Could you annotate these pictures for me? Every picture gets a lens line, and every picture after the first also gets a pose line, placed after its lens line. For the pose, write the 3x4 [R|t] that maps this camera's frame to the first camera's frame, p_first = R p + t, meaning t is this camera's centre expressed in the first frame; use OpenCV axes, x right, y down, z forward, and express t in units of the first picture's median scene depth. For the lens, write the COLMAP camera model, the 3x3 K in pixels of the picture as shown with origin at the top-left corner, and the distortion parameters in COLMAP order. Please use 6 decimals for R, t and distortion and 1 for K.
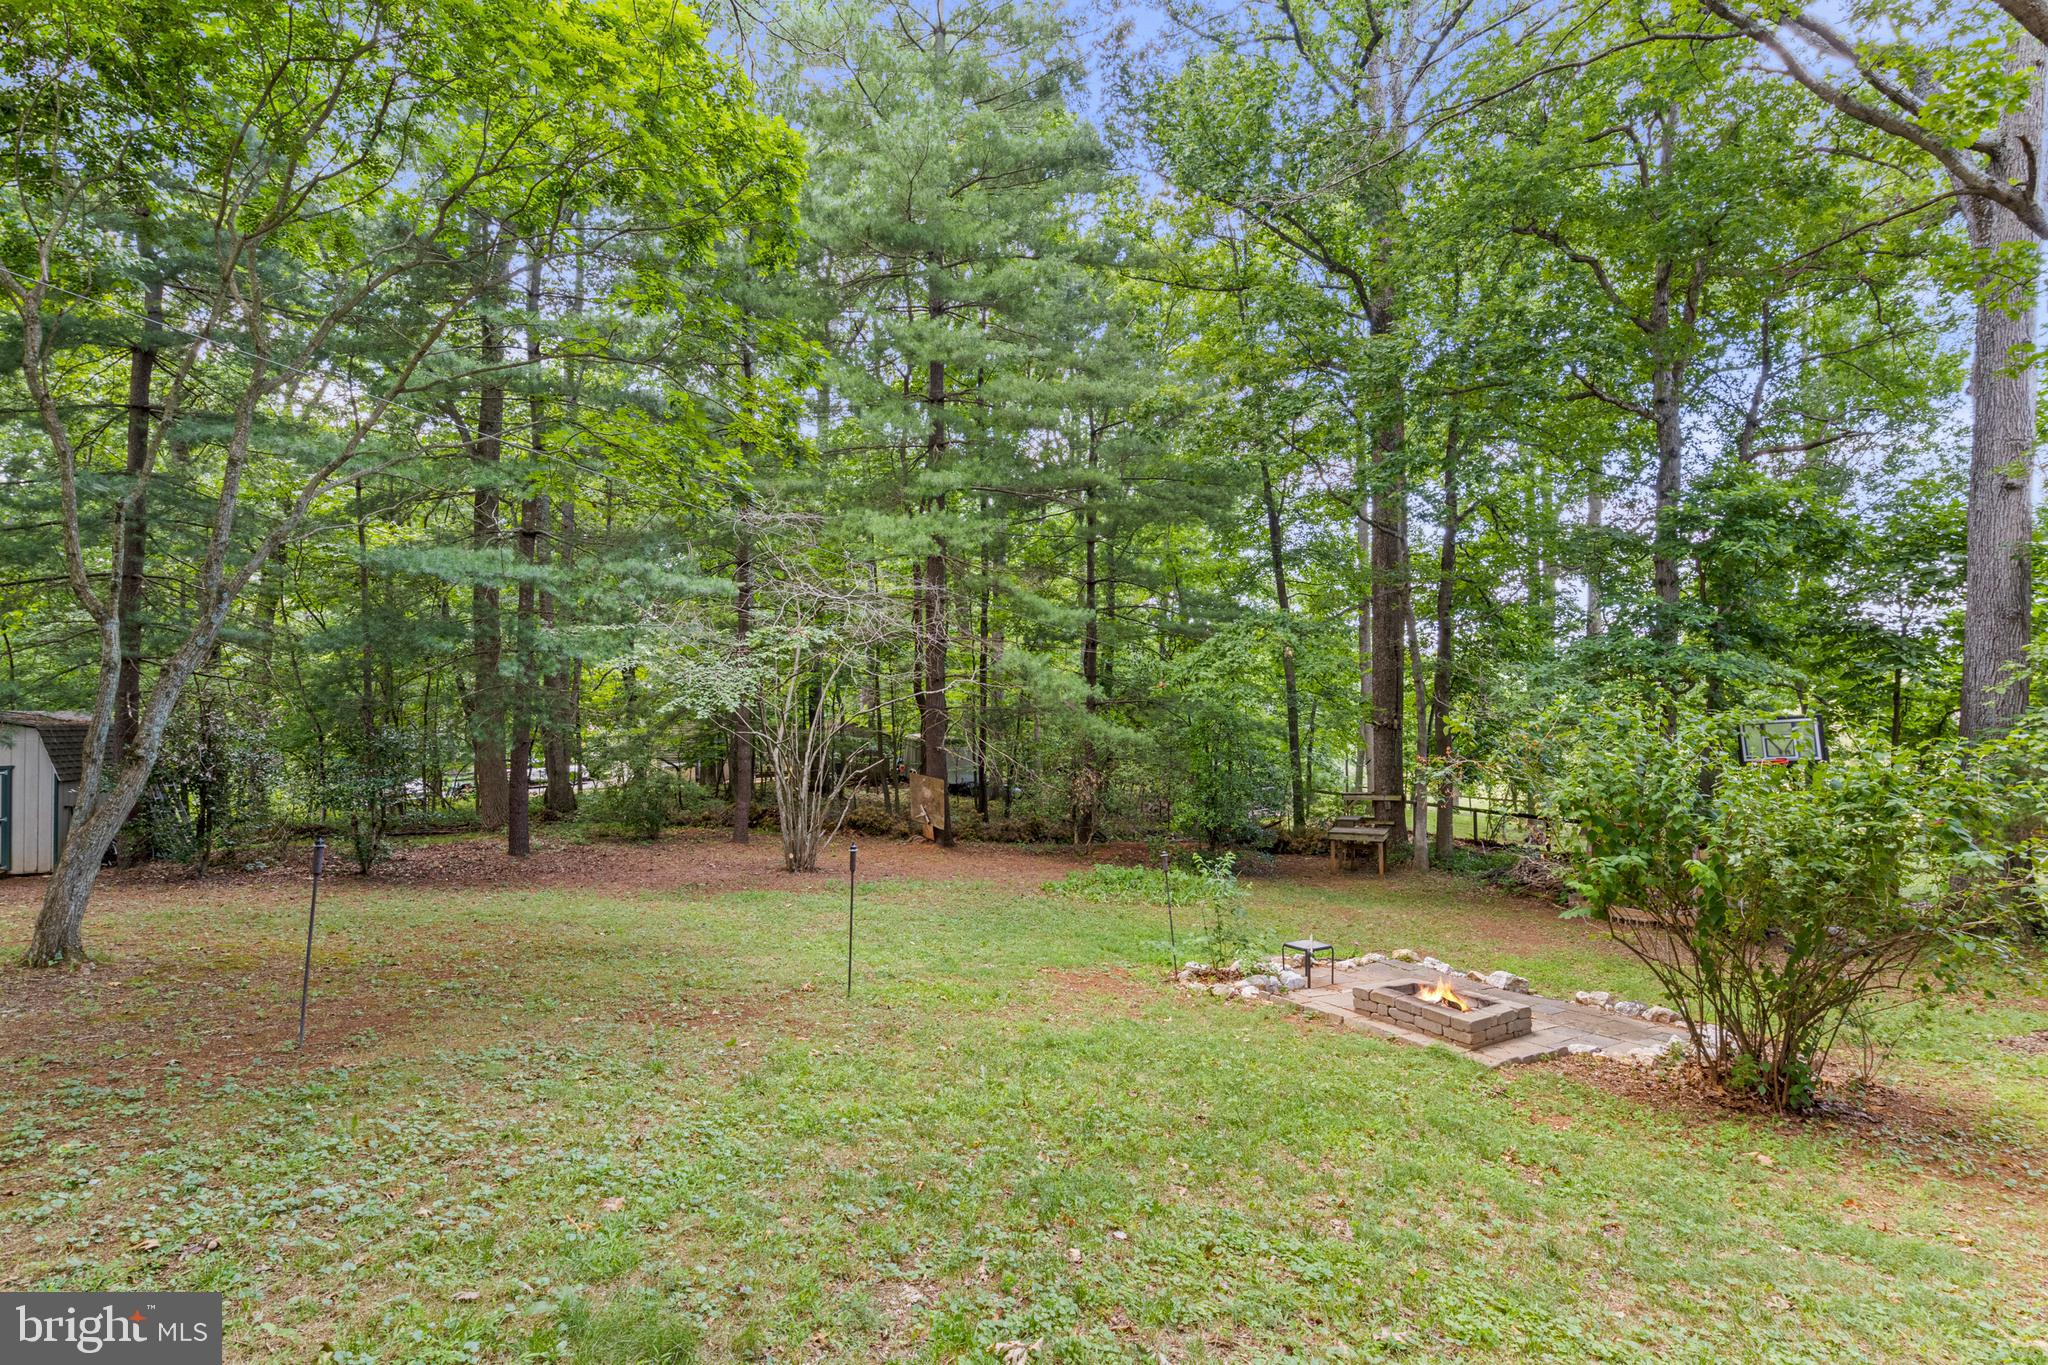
lens RADIAL K [[1030.4, 0, 1034.3], [0, 1030.4, 683.4], [0, 0, 1]] dist [0.000344, -0.001243]
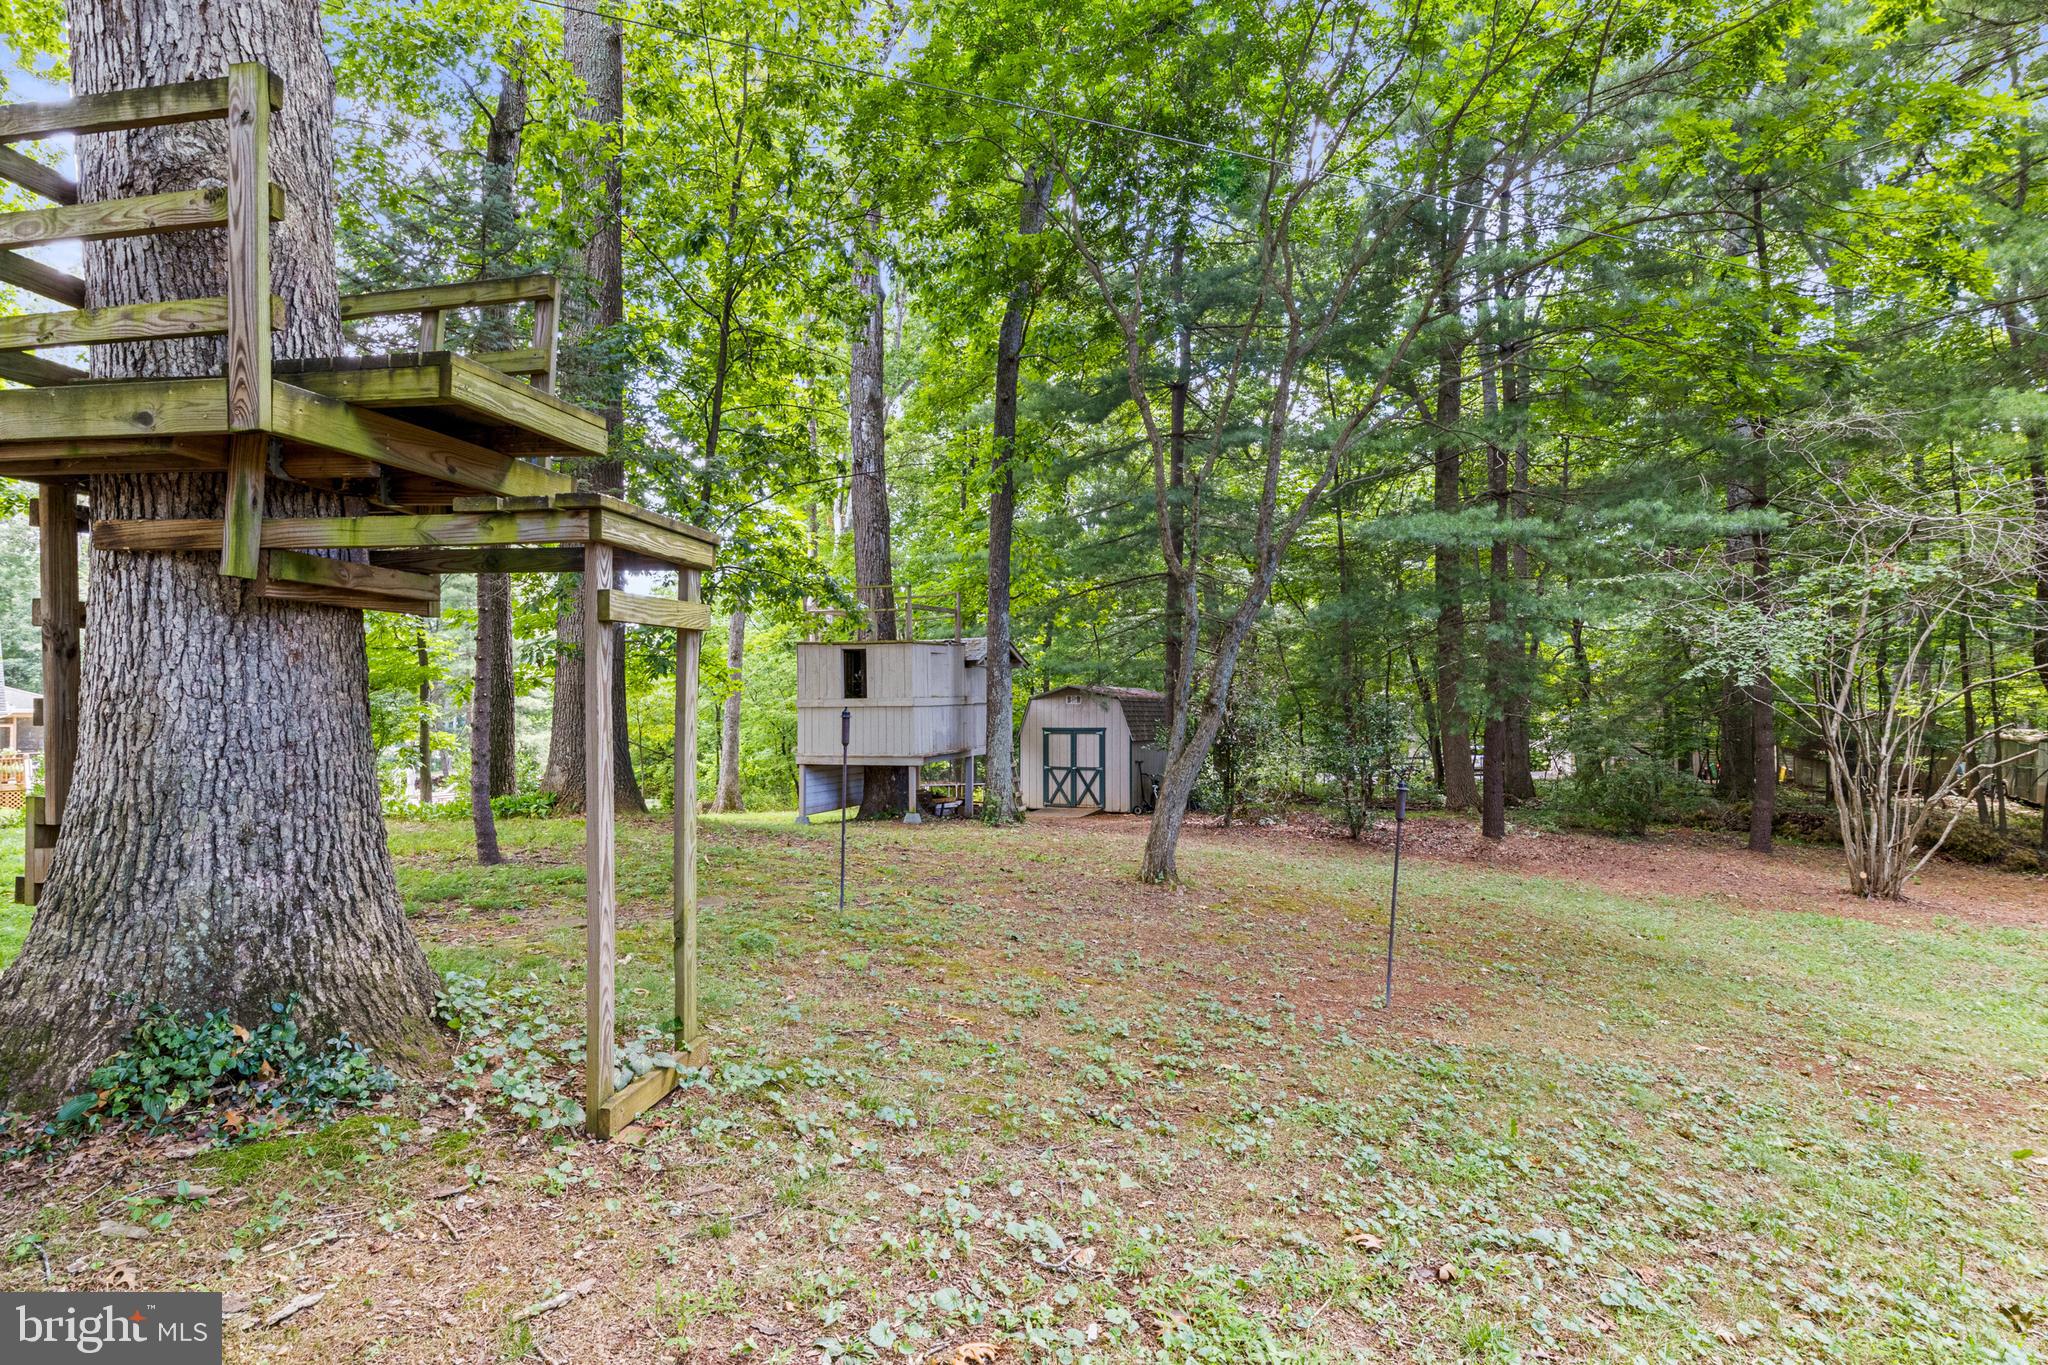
lens RADIAL K [[1030.4, 0, 1020.7], [0, 1030.4, 688.3], [0, 0, 1]] dist [0.000344, -0.001243]
pose [[0.663824, -0.006428, -0.747861, -0.092386], [0.013532, 0.999903, 0.003417, 0.023934], [0.747766, -0.012389, 0.663846, 0.058506]]
